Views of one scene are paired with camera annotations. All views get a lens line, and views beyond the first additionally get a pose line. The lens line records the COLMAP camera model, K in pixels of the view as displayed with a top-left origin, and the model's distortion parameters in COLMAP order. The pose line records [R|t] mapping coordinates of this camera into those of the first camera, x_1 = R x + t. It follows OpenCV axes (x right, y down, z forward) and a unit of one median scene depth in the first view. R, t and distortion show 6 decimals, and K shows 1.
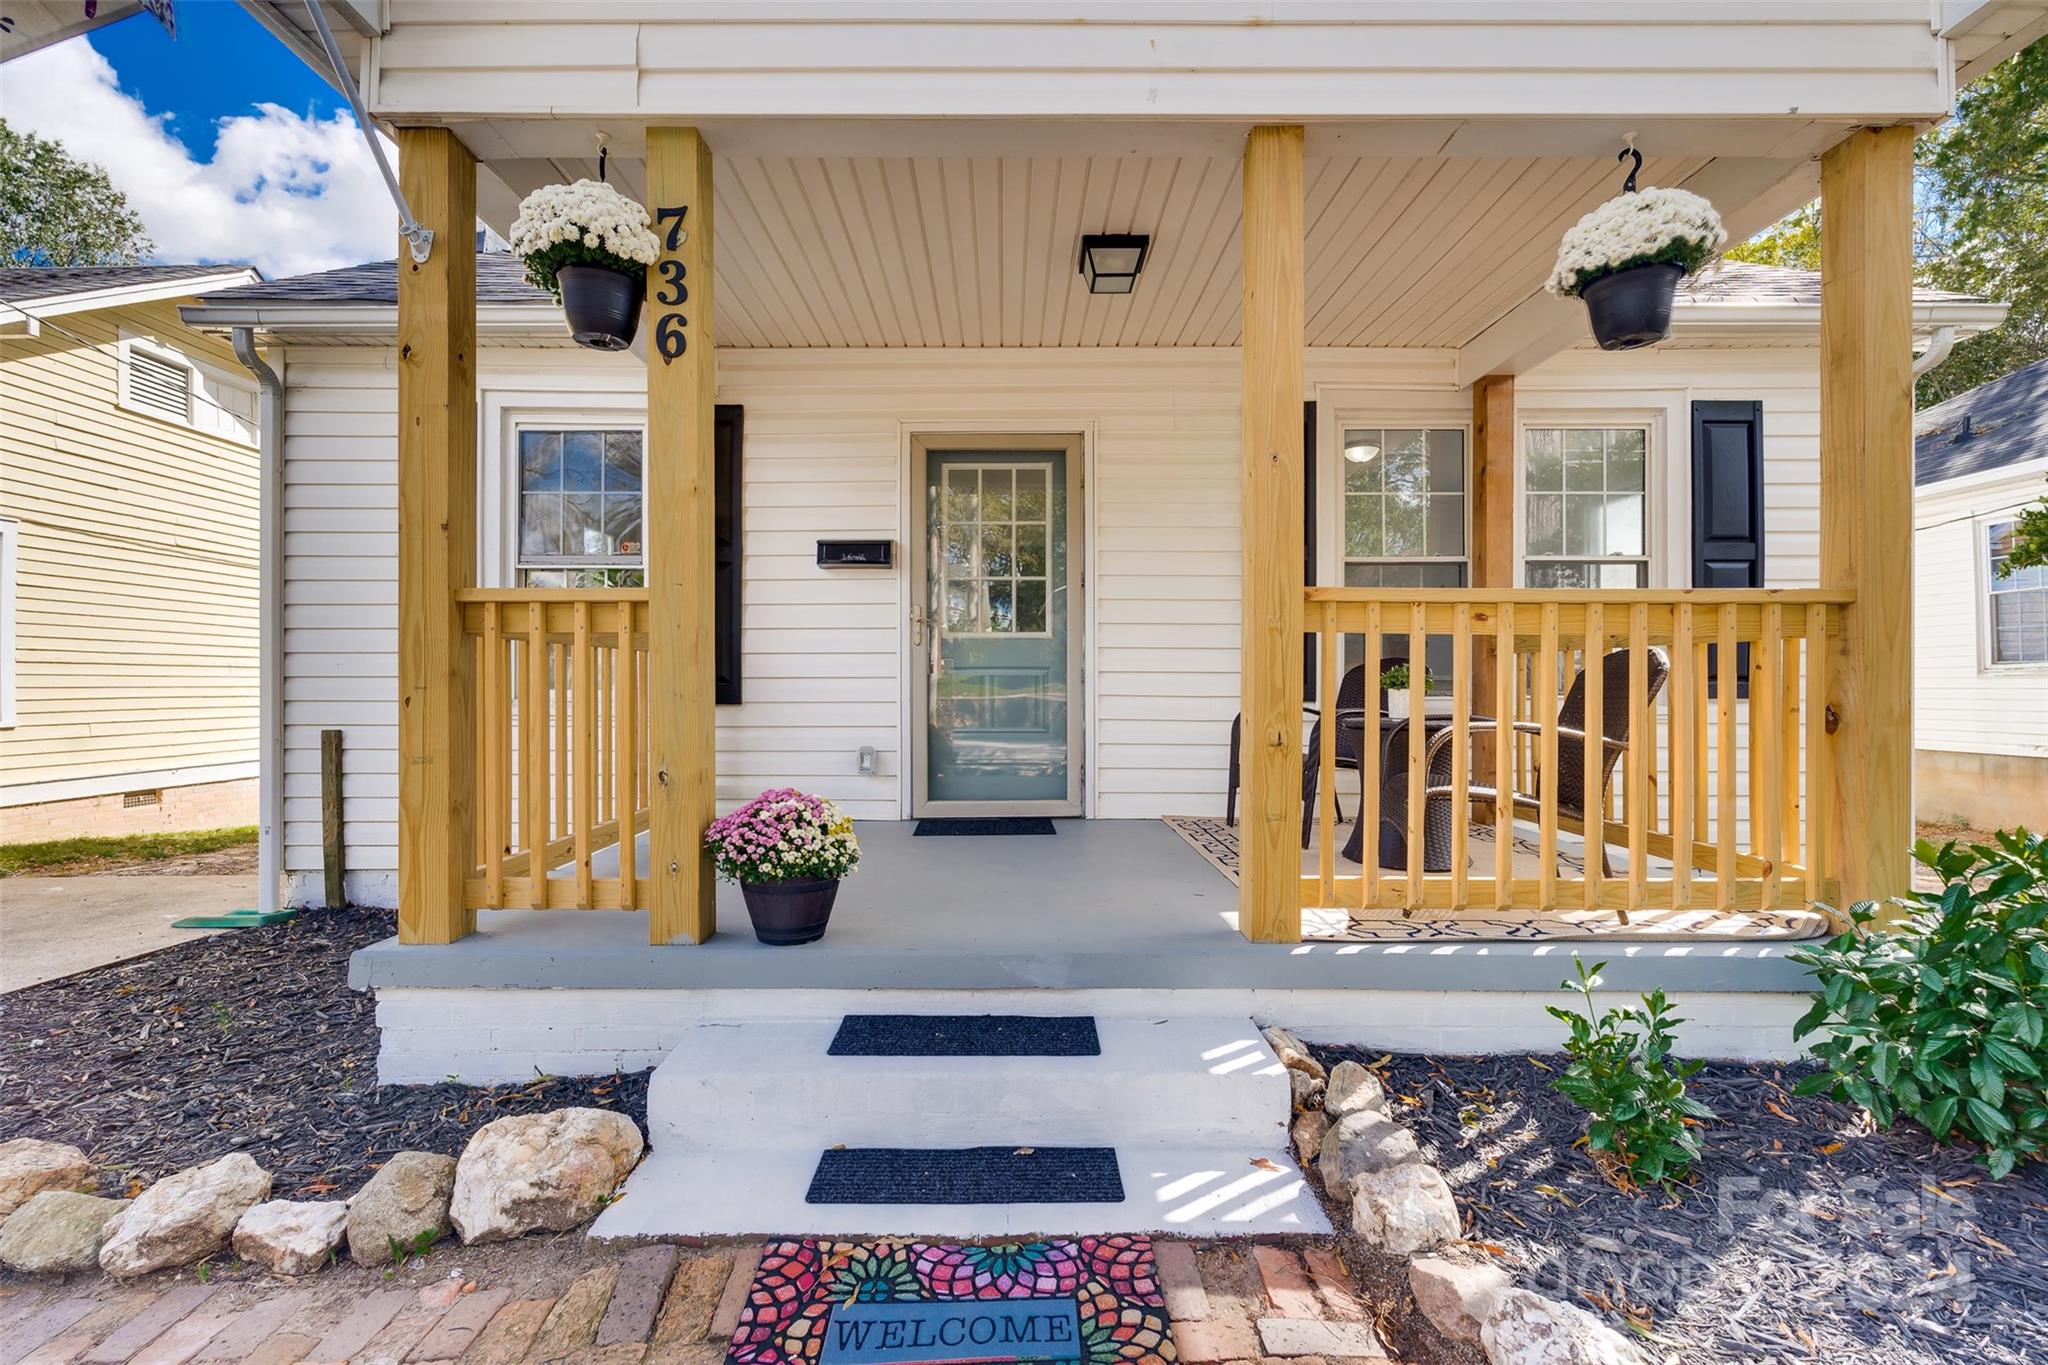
lens RADIAL K [[923.4, 0, 1021.8], [0, 923.4, 681.5], [0, 0, 1]] dist [-0.003540, -0.000191]
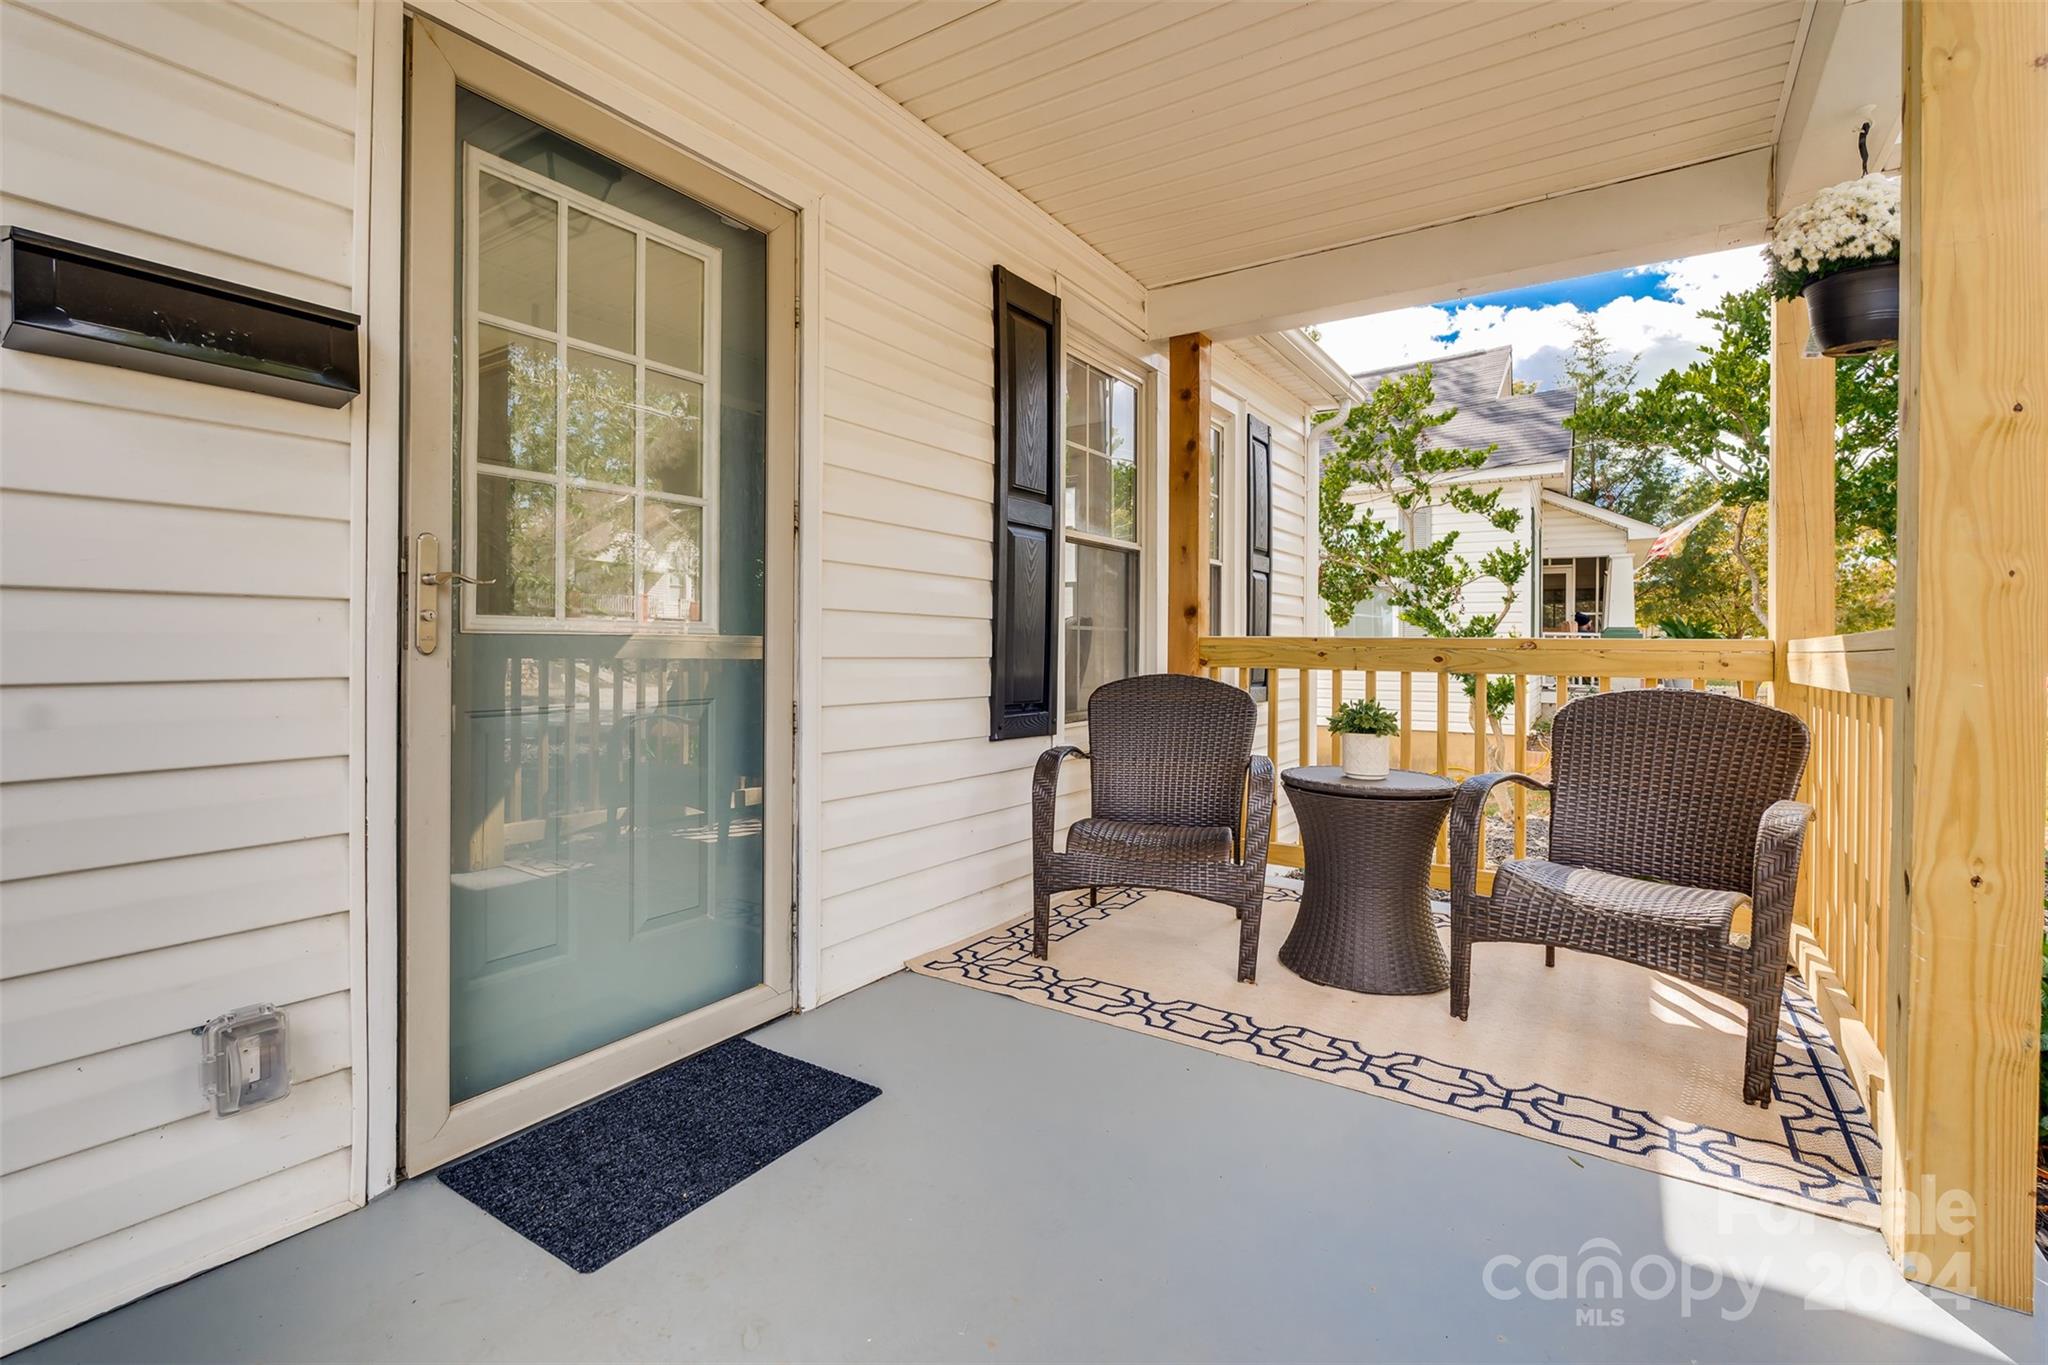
lens RADIAL K [[923.4, 0, 1026.8], [0, 923.4, 663.6], [0, 0, 1]] dist [-0.003540, -0.000191]
pose [[0.554050, -0.008202, 0.832443, -0.267725], [-0.001344, 0.999941, 0.010748, -0.039862], [-0.832483, -0.007074, 0.554006, 0.635683]]
